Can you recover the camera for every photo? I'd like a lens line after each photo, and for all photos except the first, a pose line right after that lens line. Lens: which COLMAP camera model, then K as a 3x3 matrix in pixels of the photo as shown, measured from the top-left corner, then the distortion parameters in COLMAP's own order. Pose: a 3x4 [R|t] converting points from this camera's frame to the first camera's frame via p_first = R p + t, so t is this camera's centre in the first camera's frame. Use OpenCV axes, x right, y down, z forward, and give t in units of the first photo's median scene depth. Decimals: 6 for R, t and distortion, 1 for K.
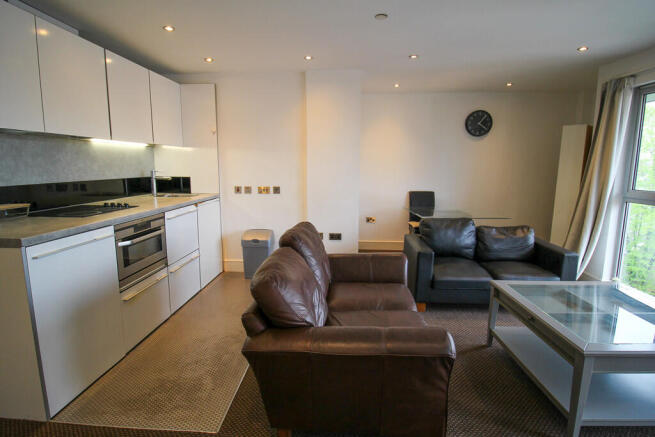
lens RADIAL K [[313.3, 0, 327.1], [0, 313.3, 207.7], [0, 0, 1]] dist [0.001916, -0.013997]
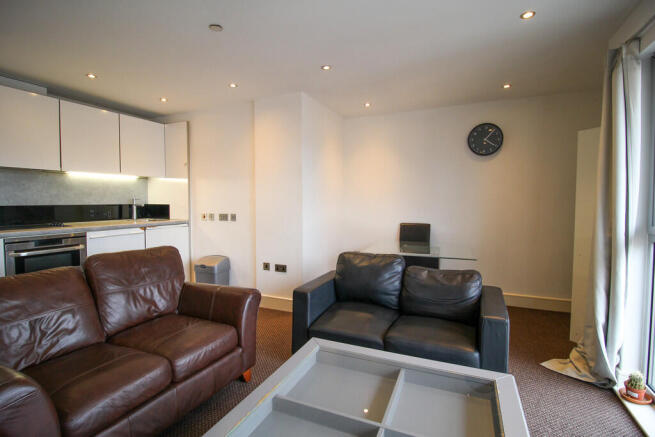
lens RADIAL K [[305.3, 0, 328.5], [0, 305.3, 211.4], [0, 0, 1]] dist [-0.001797, -0.013919]
pose [[0.934506, 0.007398, -0.355871, 0.502440], [-0.043729, 0.994597, -0.094155, 0.004020], [0.353251, 0.103550, 0.929780, 0.203536]]
